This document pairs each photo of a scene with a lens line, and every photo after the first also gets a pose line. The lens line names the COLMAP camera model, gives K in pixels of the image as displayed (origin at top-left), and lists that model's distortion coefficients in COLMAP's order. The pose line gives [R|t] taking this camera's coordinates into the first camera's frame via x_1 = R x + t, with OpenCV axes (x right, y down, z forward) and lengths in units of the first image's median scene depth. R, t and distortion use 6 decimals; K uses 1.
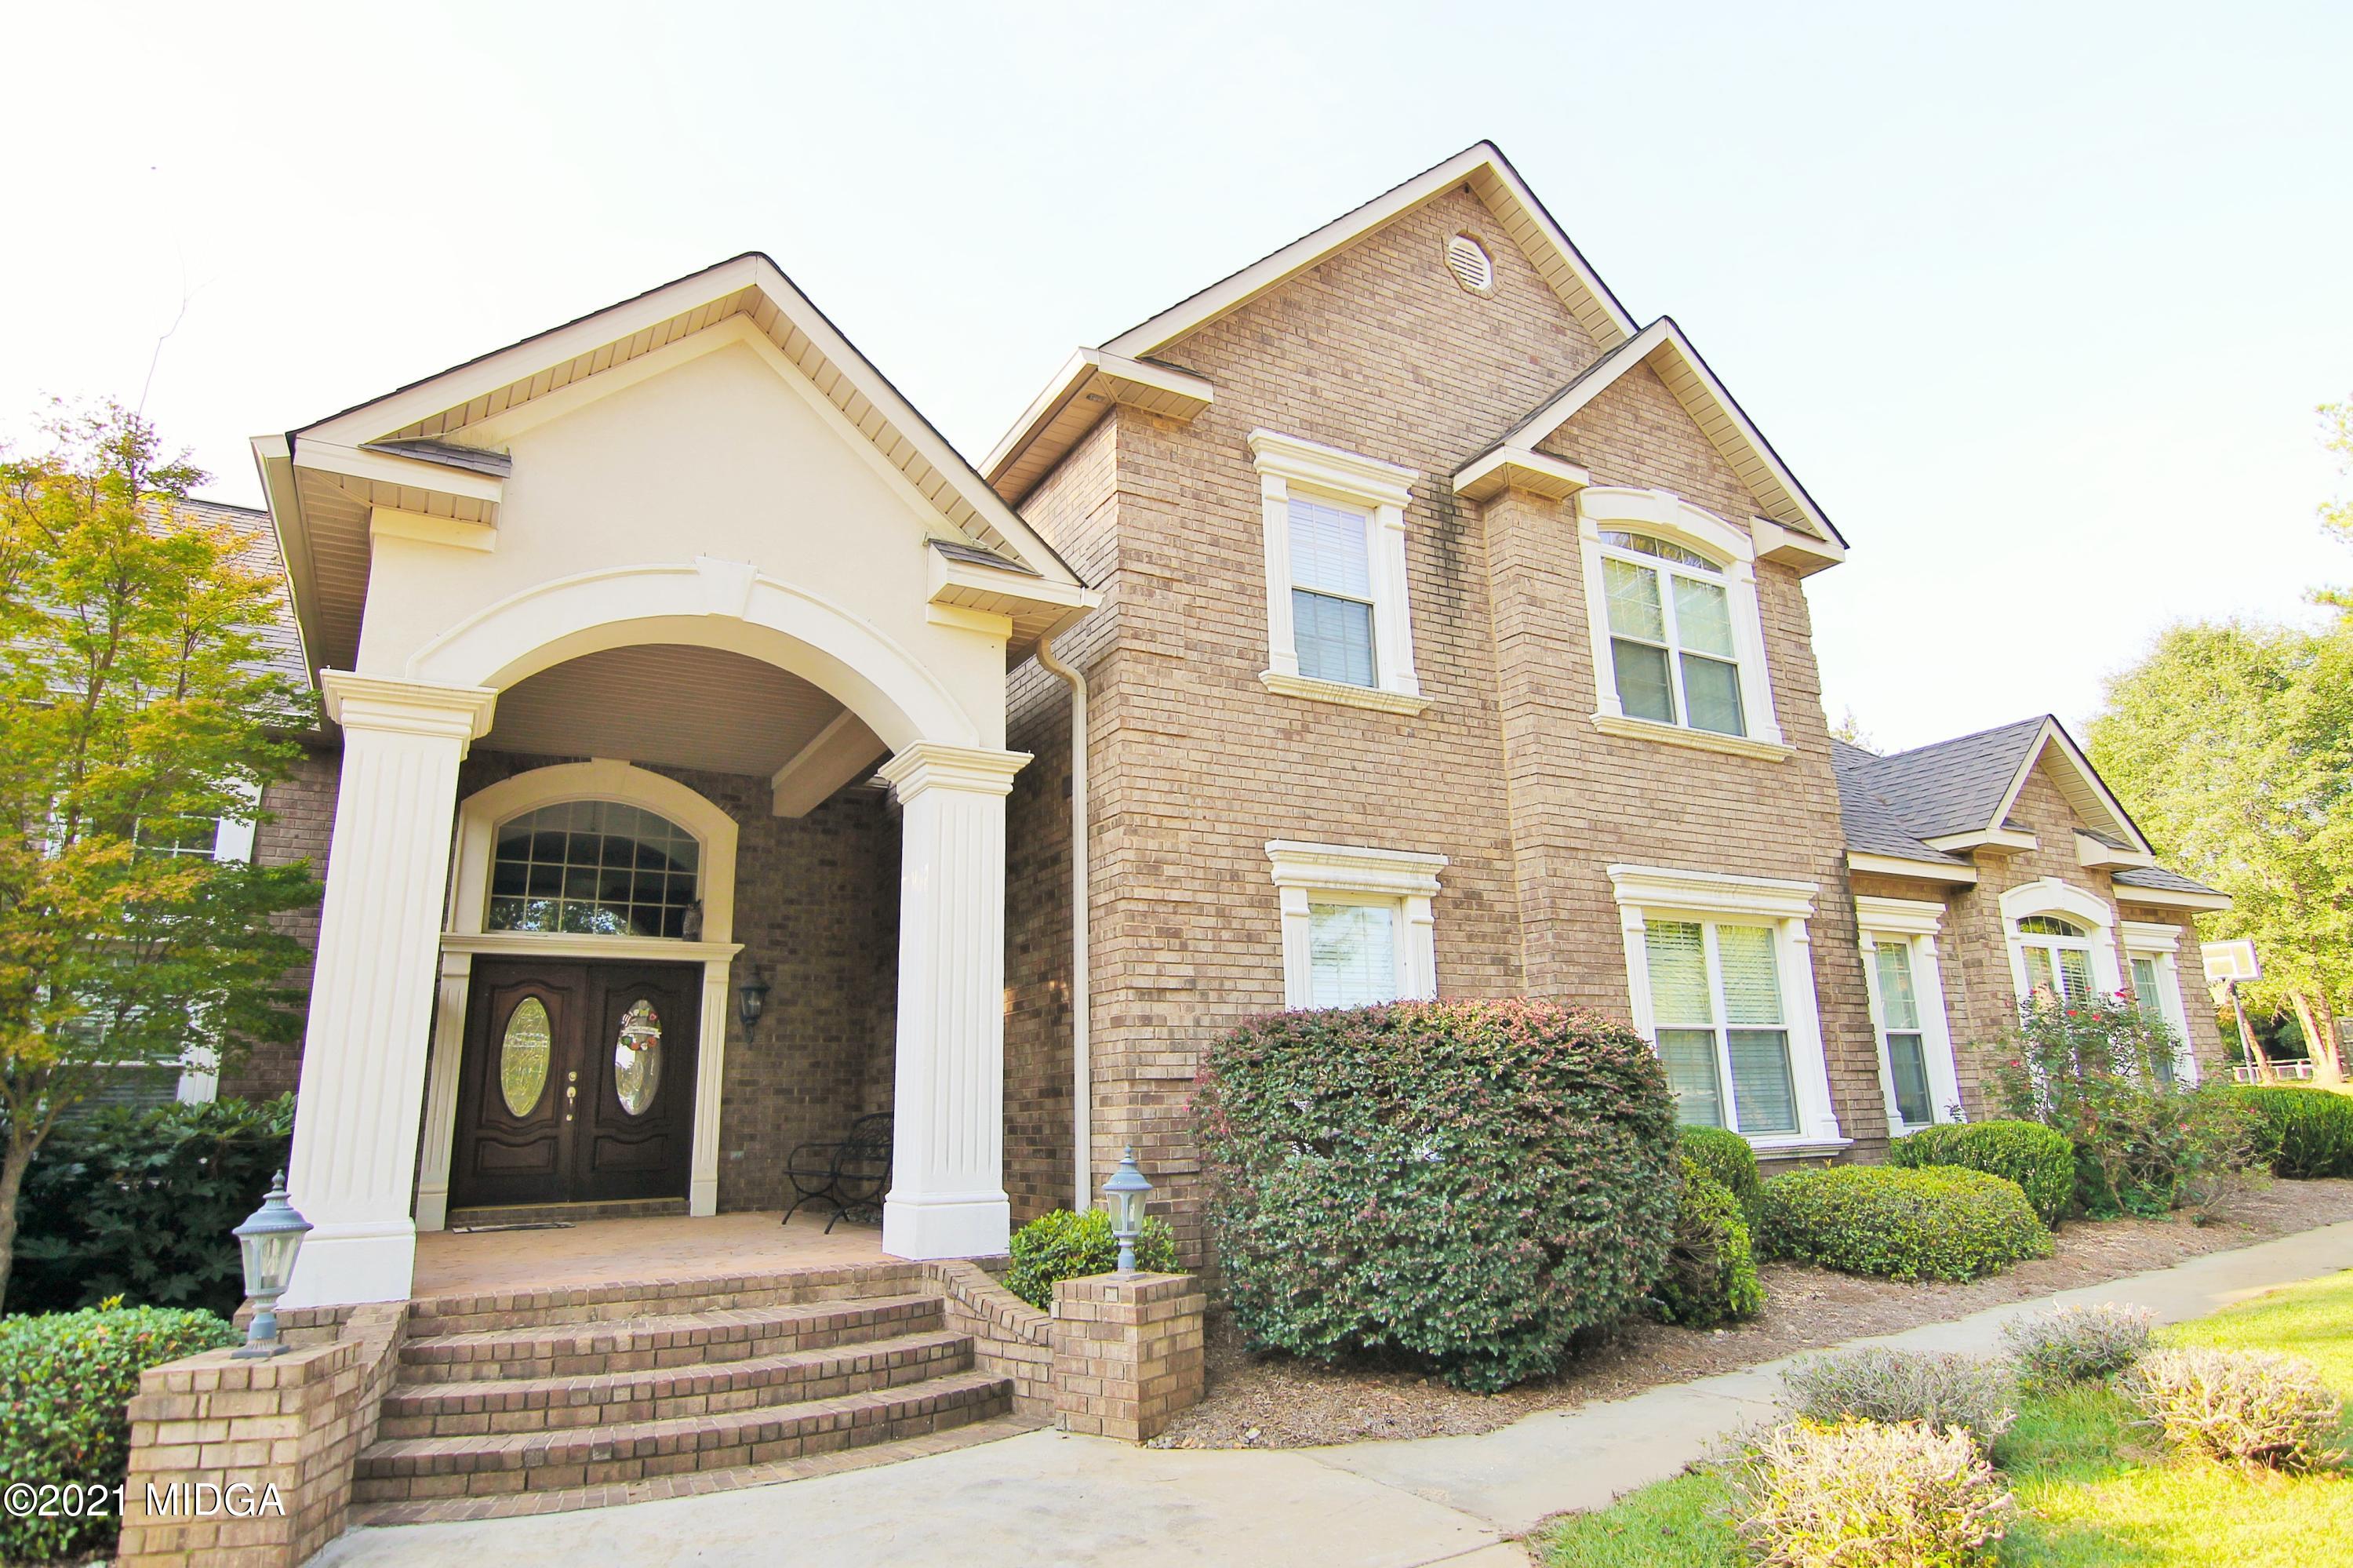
lens RADIAL K [[1290.0, 0, 1169.4], [0, 1290.0, 782.0], [0, 0, 1]] dist [-0.010228, -0.008062]
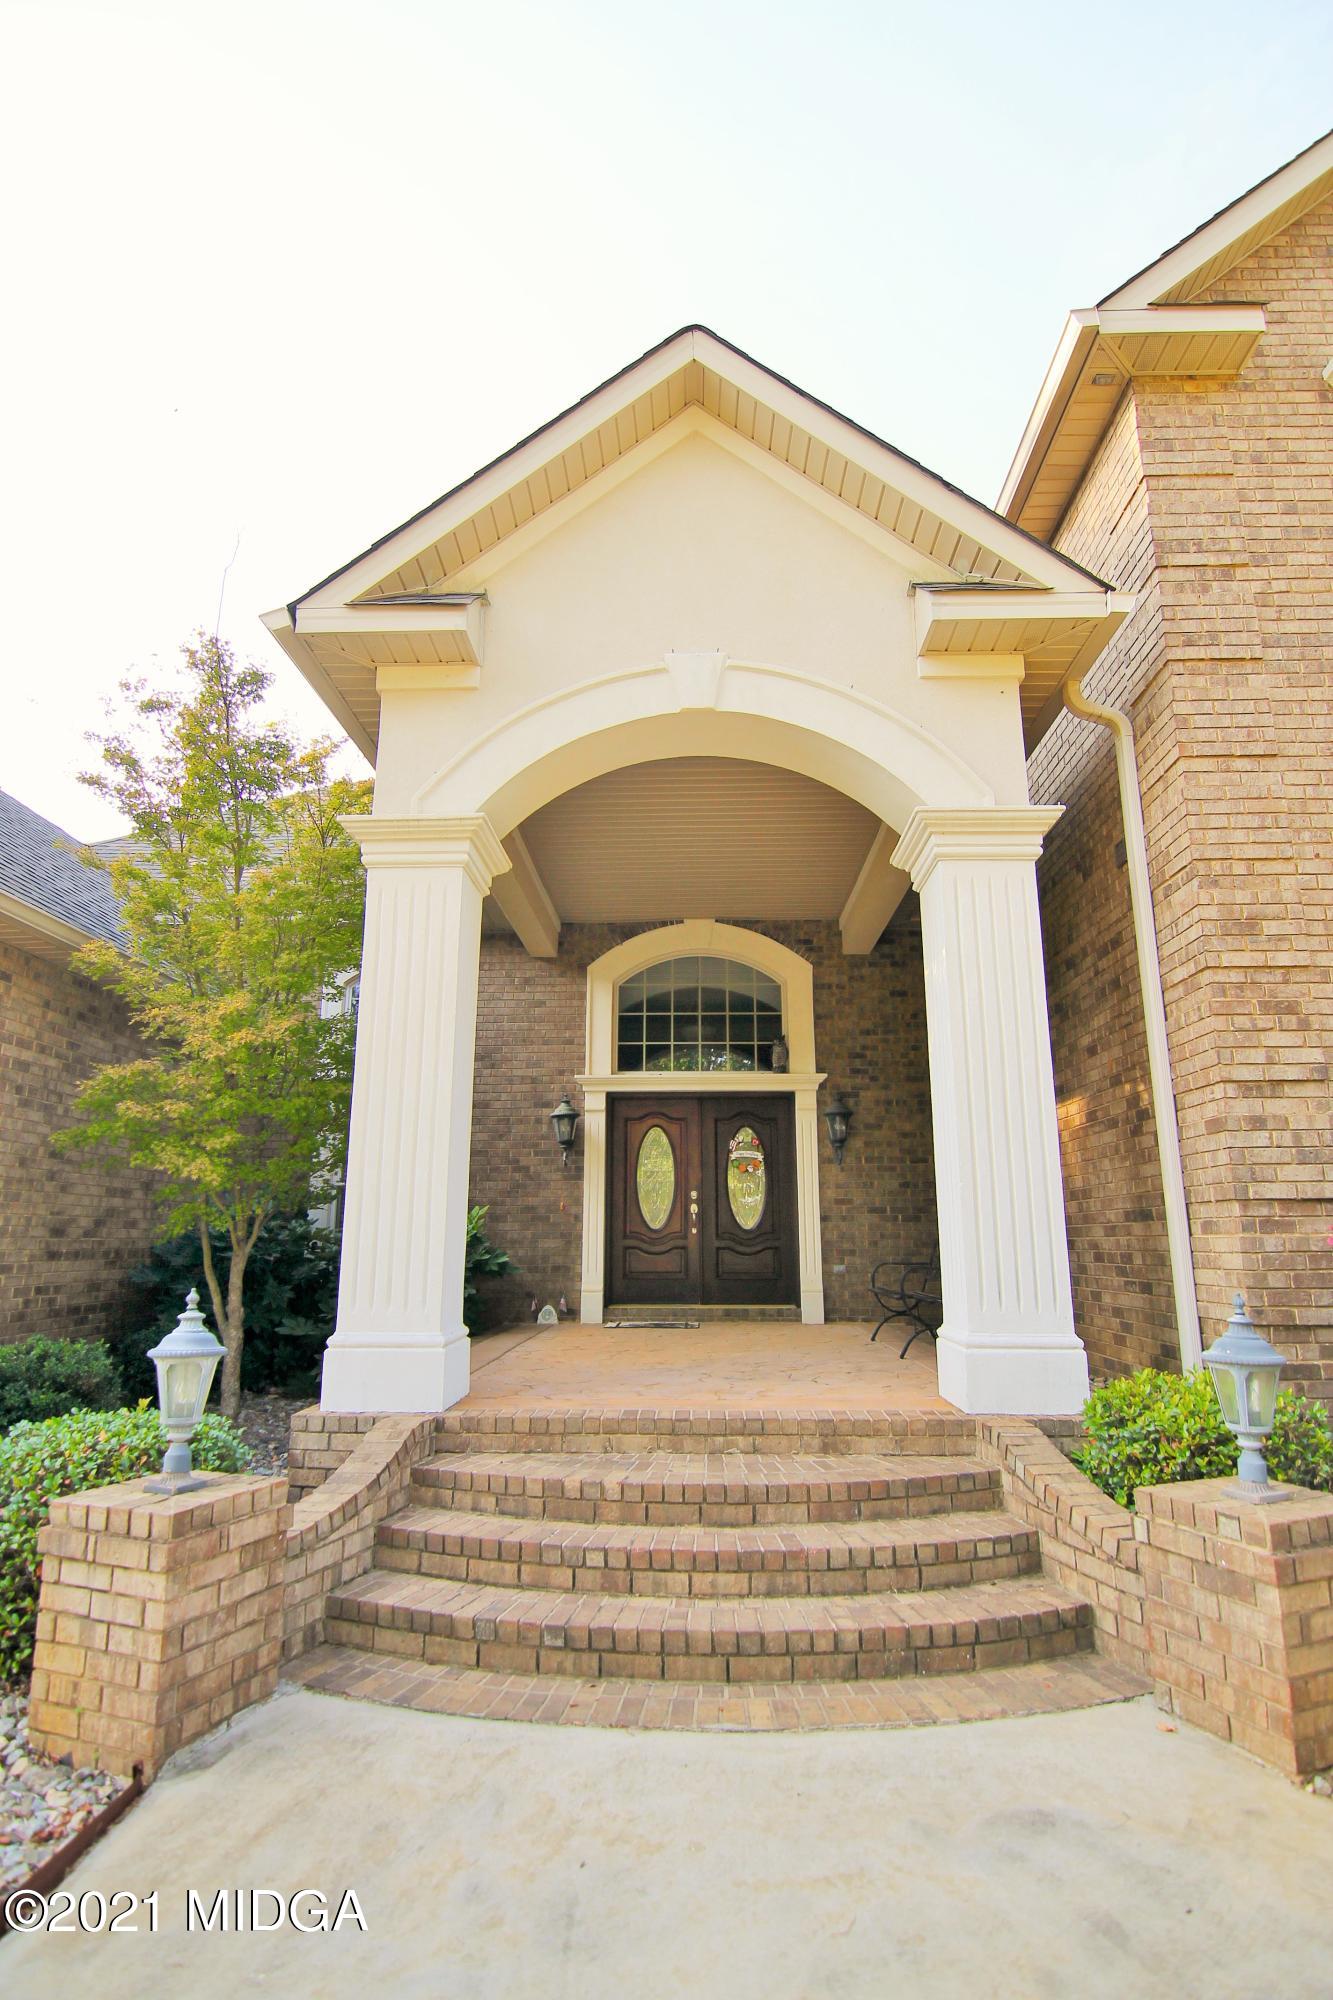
lens RADIAL K [[1015.4, 0, 669.9], [0, 1015.4, 997.2], [0, 0, 1]] dist [-0.011699, -0.007308]
pose [[0.852288, -0.094129, -0.514534, 0.000417], [0.109203, 0.994019, -0.000959, 0.068683], [0.511547, -0.055371, 0.857469, 0.293294]]
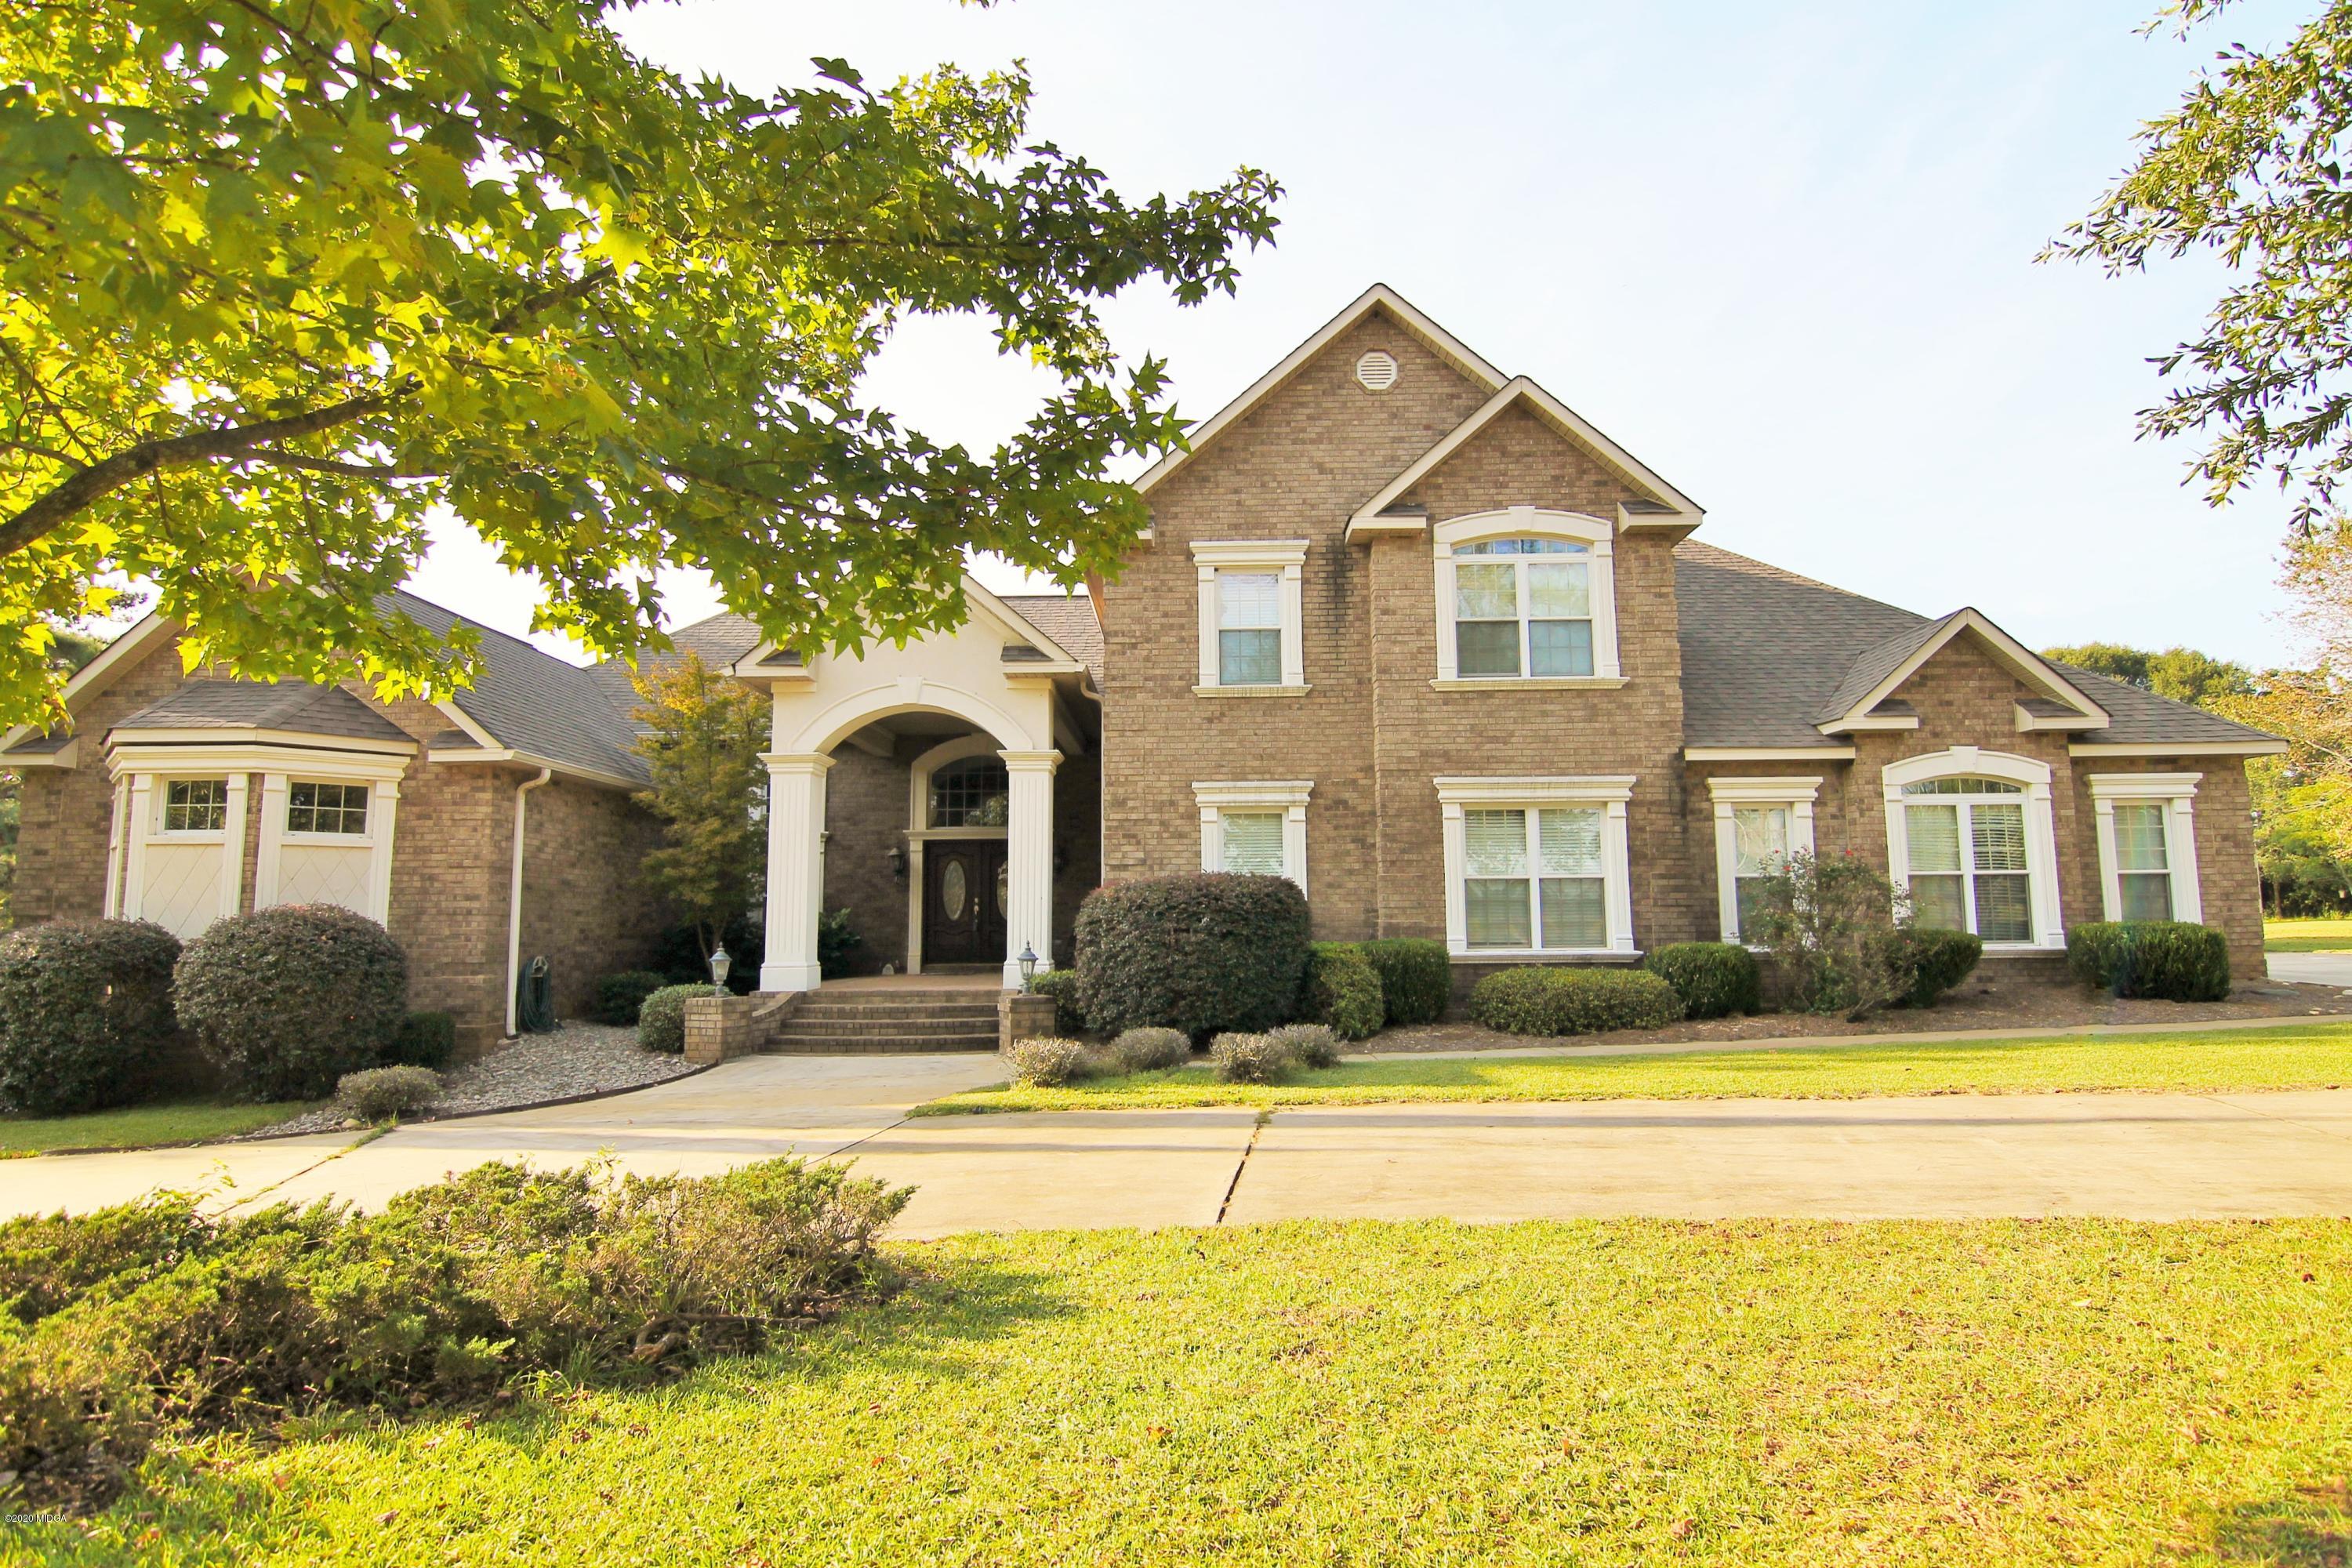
lens RADIAL K [[1194.2, 0, 1180.6], [0, 1194.2, 776.2], [0, 0, 1]] dist [-0.011699, -0.007308]
pose [[0.866258, -0.042354, -0.497798, 0.920944], [0.111423, 0.987682, 0.109861, -0.154040], [0.487013, -0.150634, 0.860307, -0.475284]]
